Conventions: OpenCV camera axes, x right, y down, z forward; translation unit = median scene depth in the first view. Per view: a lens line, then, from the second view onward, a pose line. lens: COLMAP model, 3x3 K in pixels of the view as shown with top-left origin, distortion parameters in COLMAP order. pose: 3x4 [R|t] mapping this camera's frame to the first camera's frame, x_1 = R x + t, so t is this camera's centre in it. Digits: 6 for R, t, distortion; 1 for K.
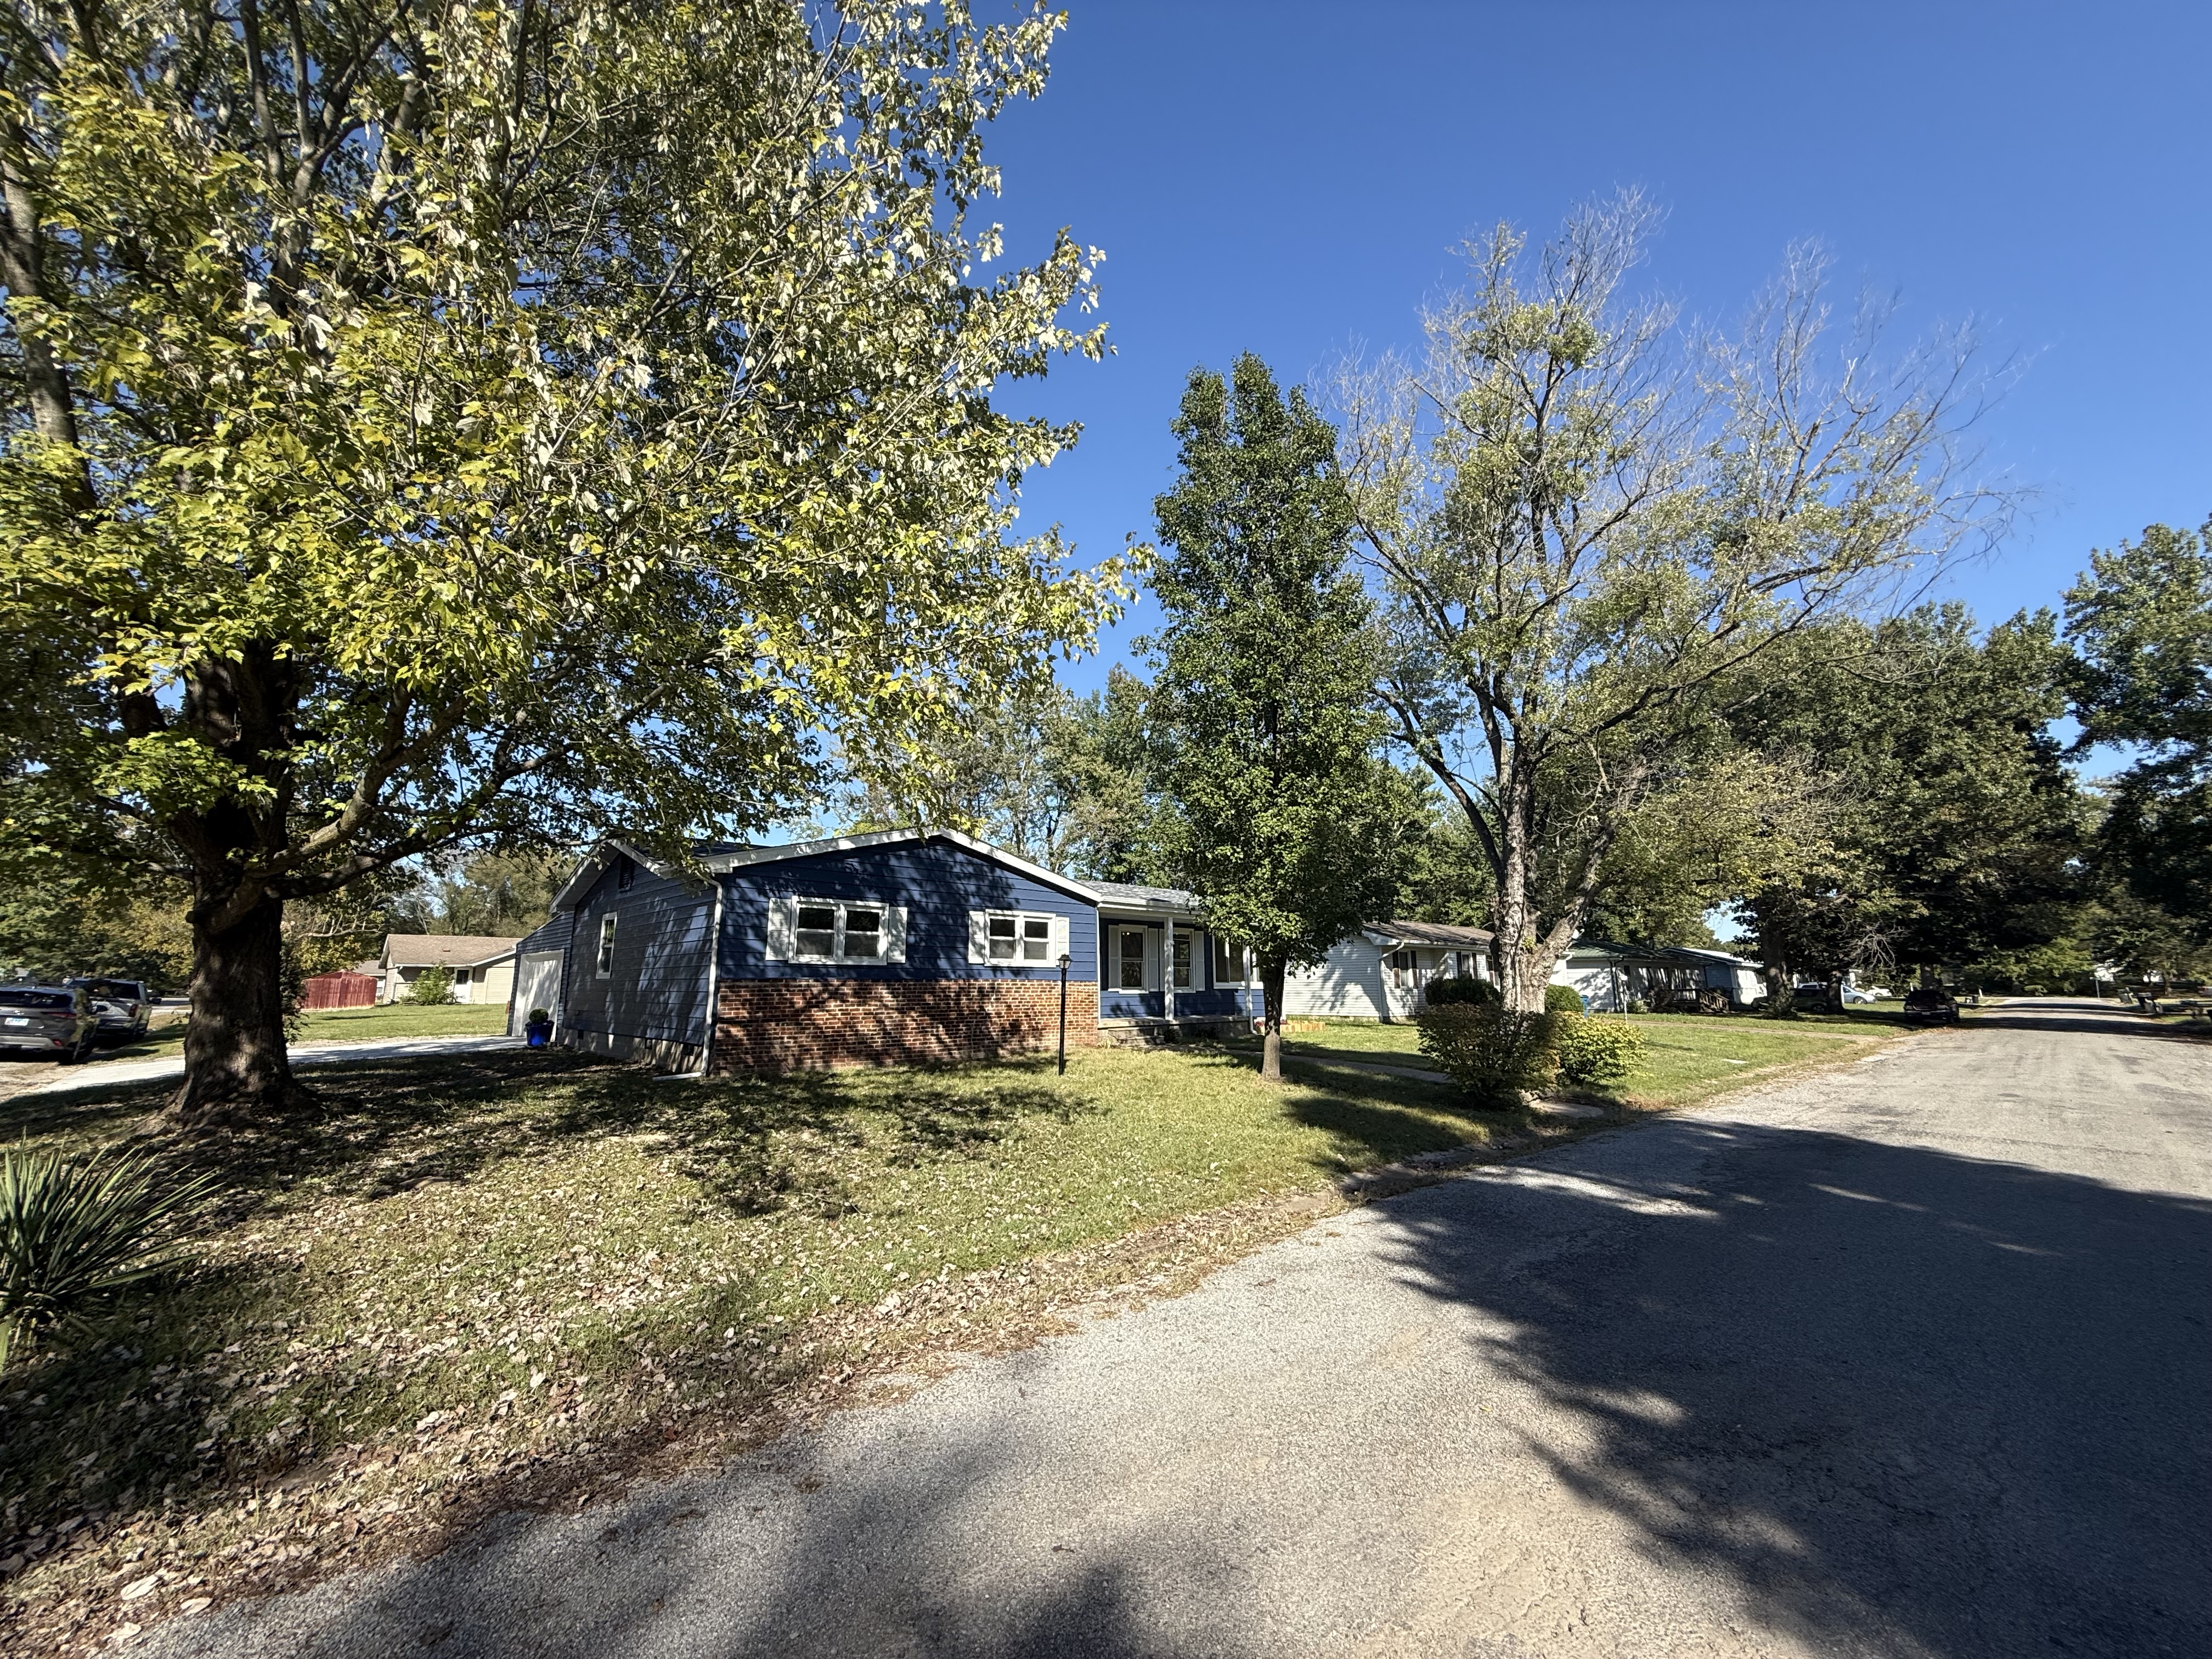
lens RADIAL K [[884.5, 0, 1106.0], [0, 884.5, 829.5], [0, 0, 1]] dist [0.001381, 0.000700]
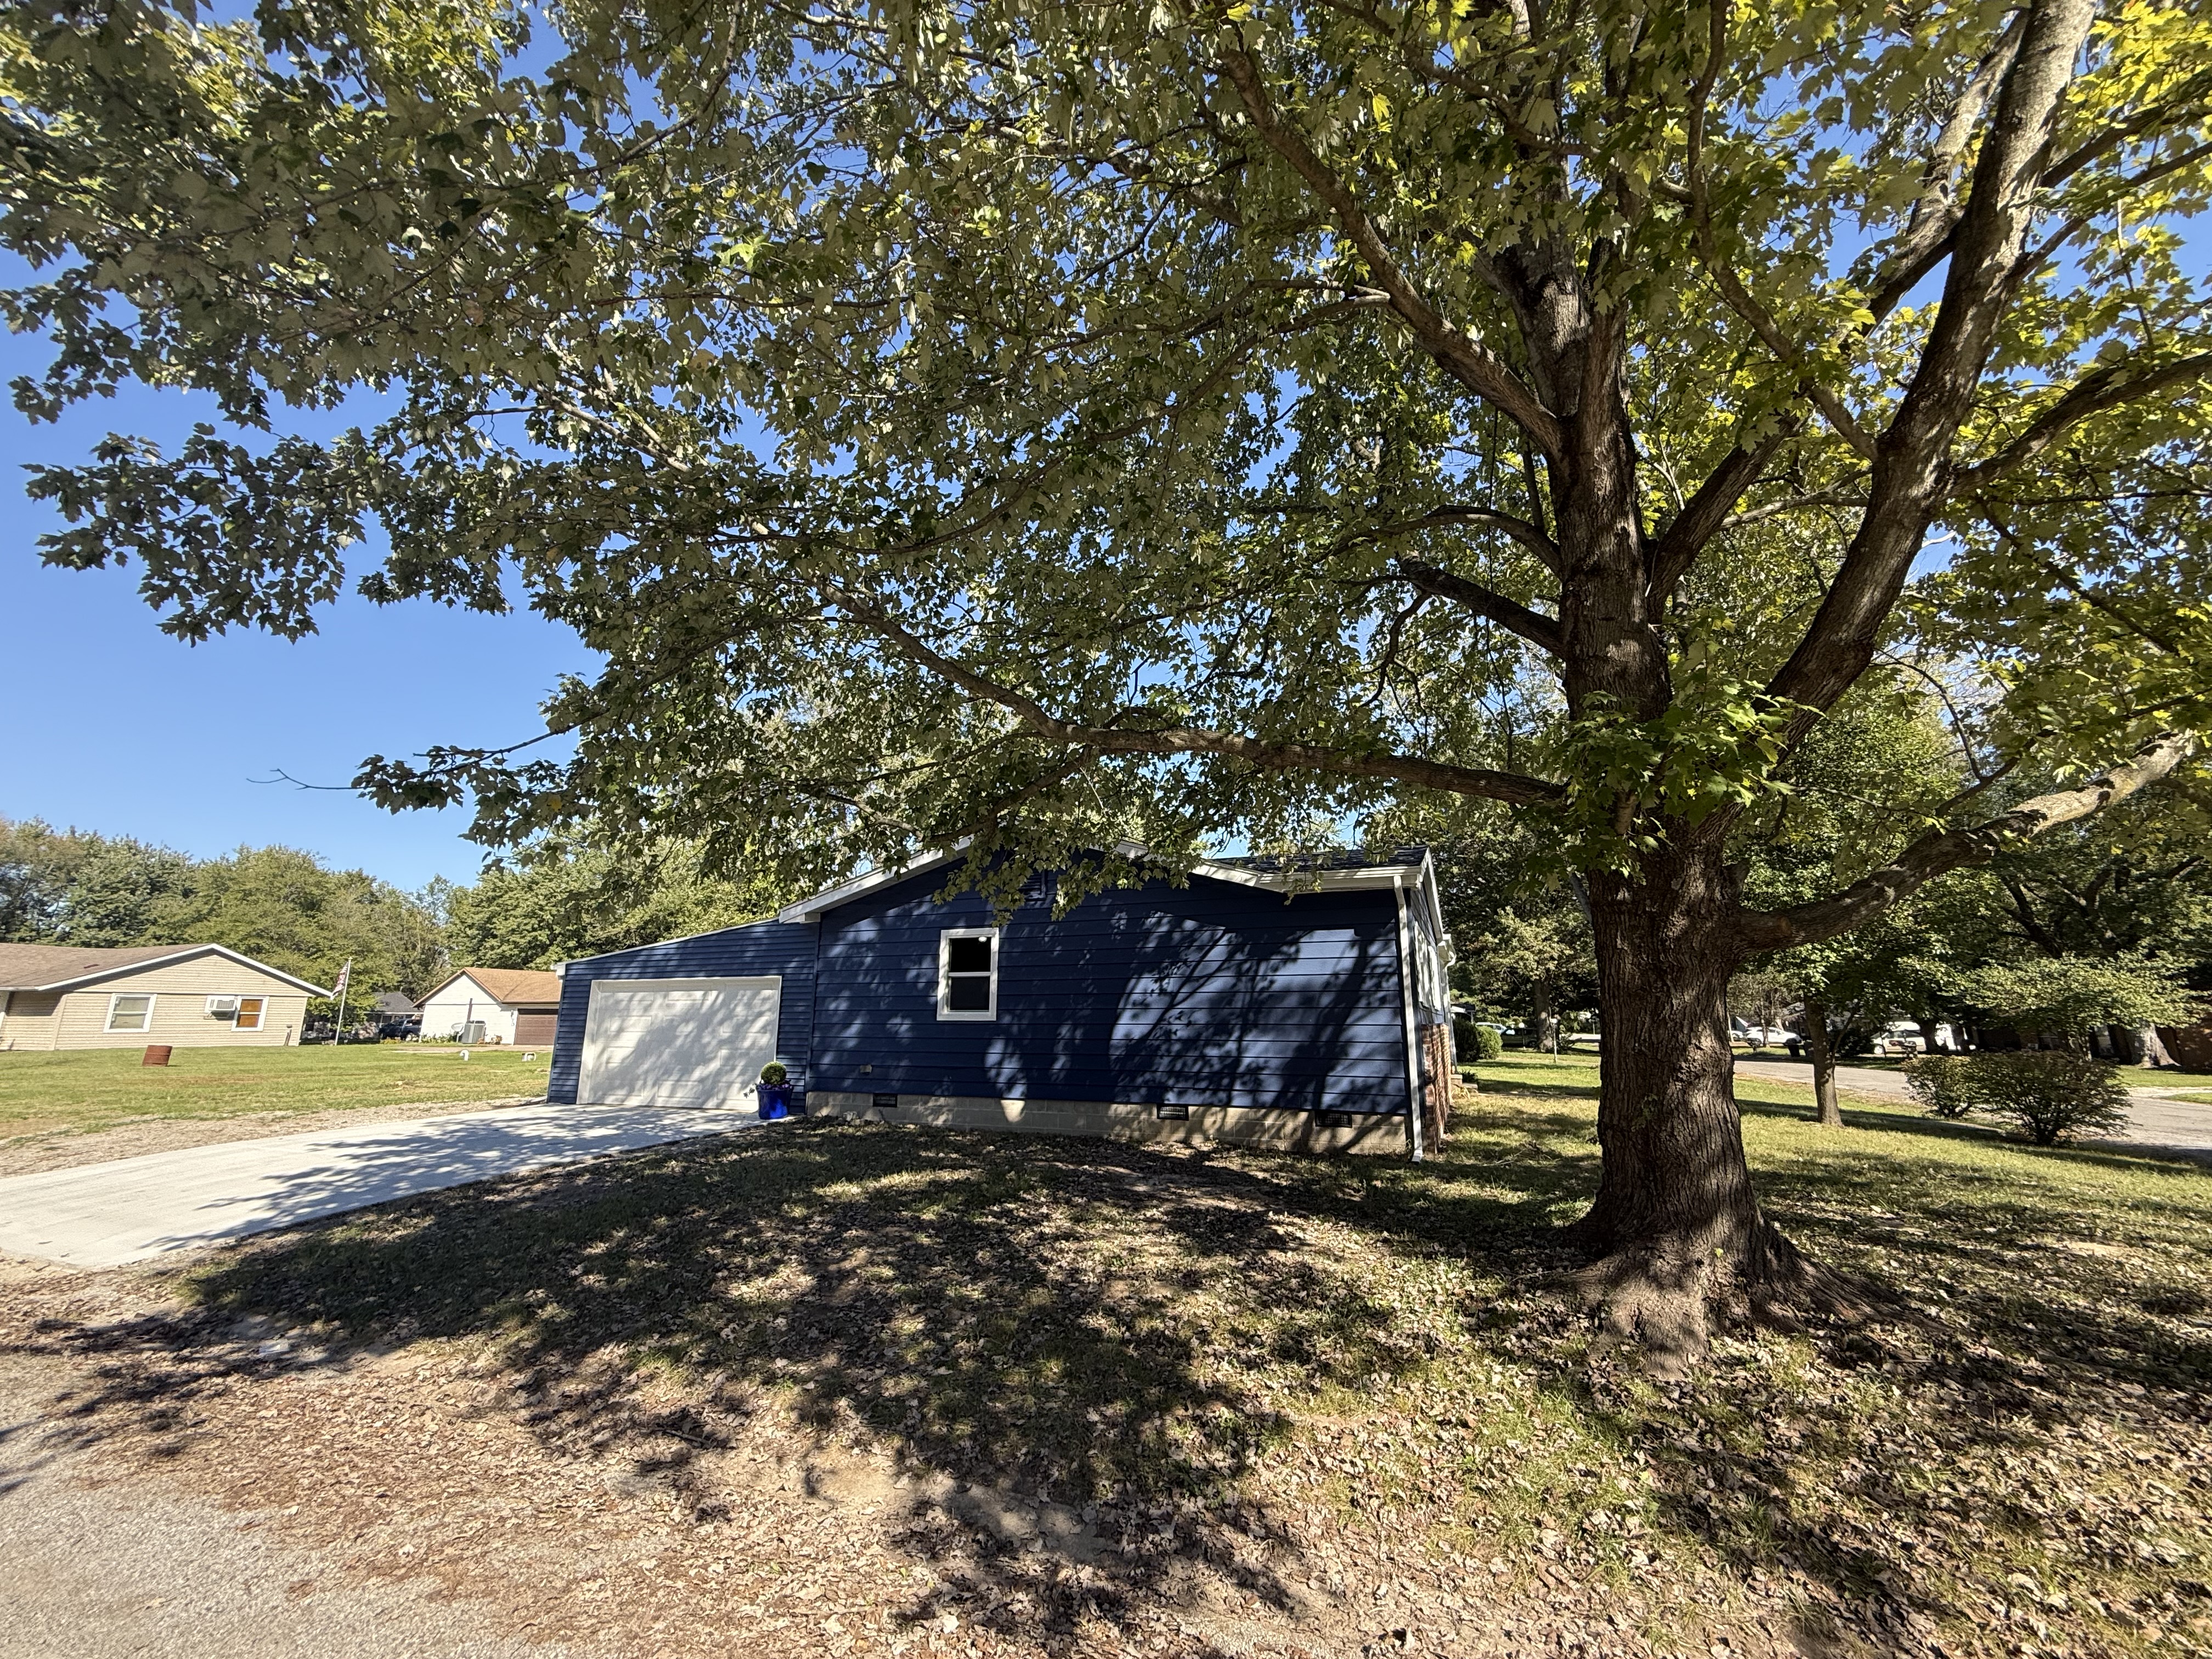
lens RADIAL K [[884.5, 0, 1106.0], [0, 884.5, 829.5], [0, 0, 1]] dist [0.001381, 0.000700]
pose [[0.913730, 0.091926, 0.395787, -0.855872], [-0.075997, 0.995547, -0.055775, 0.052593], [-0.399152, 0.020885, 0.916647, 0.338550]]
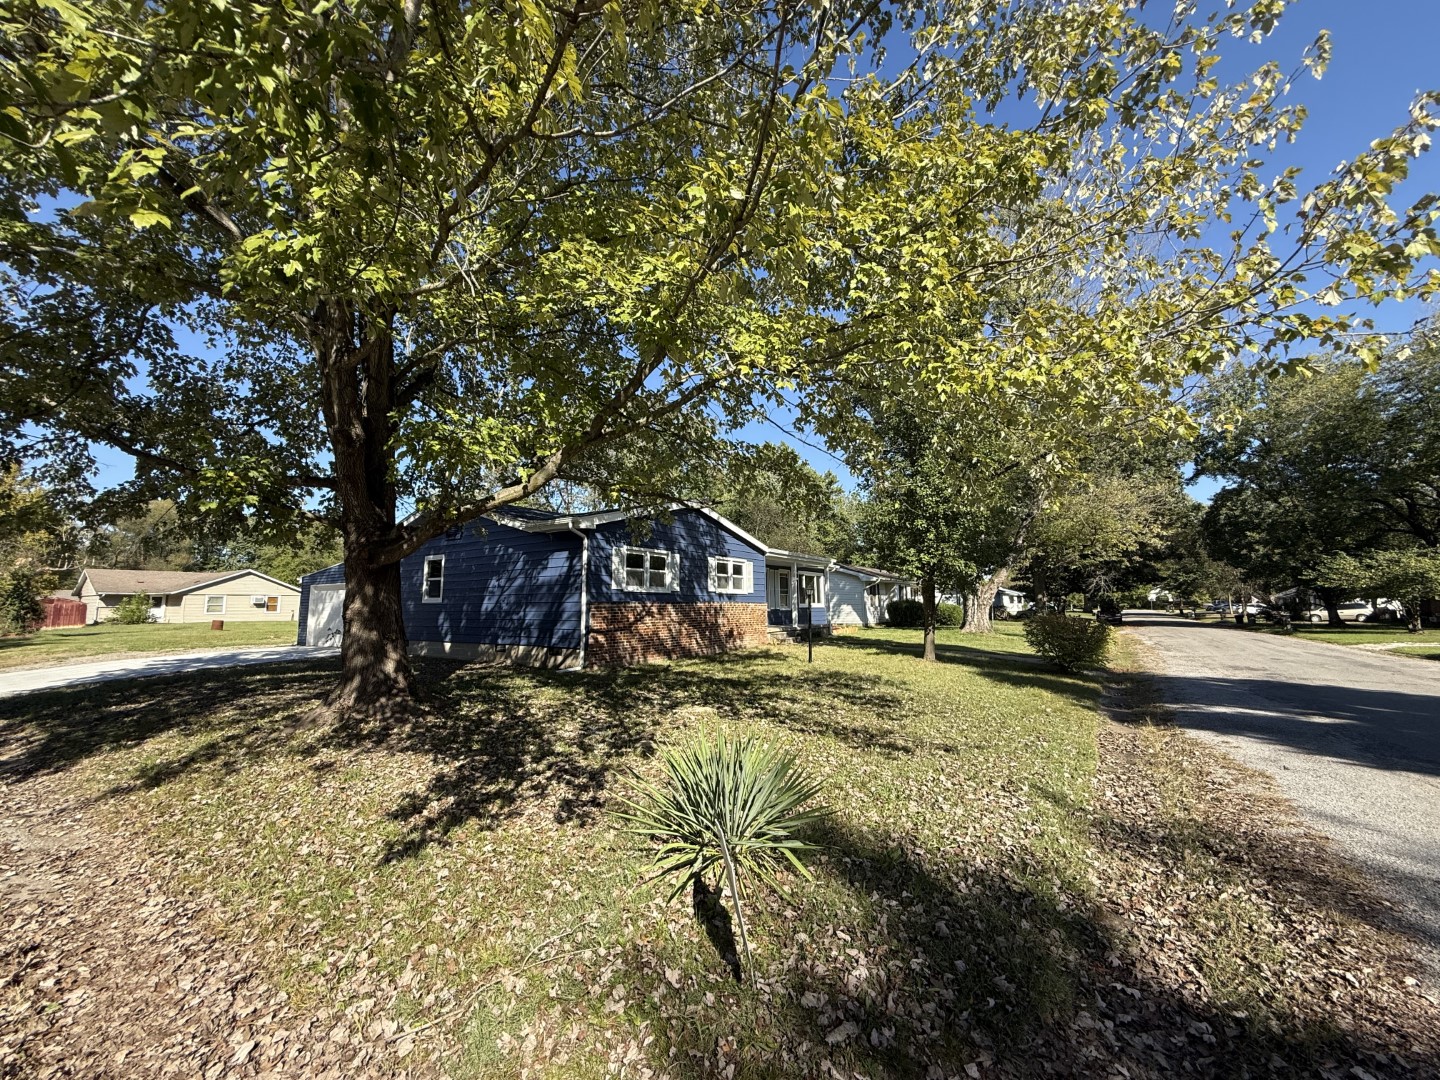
lens RADIAL K [[575.8, 0, 720.0], [0, 575.8, 540.0], [0, 0, 1]] dist [0.001381, 0.000700]
pose [[0.975489, 0.019928, 0.219144, -0.370876], [-0.032997, 0.997878, 0.056138, 0.007514], [-0.217560, -0.061993, 0.974076, 0.042700]]
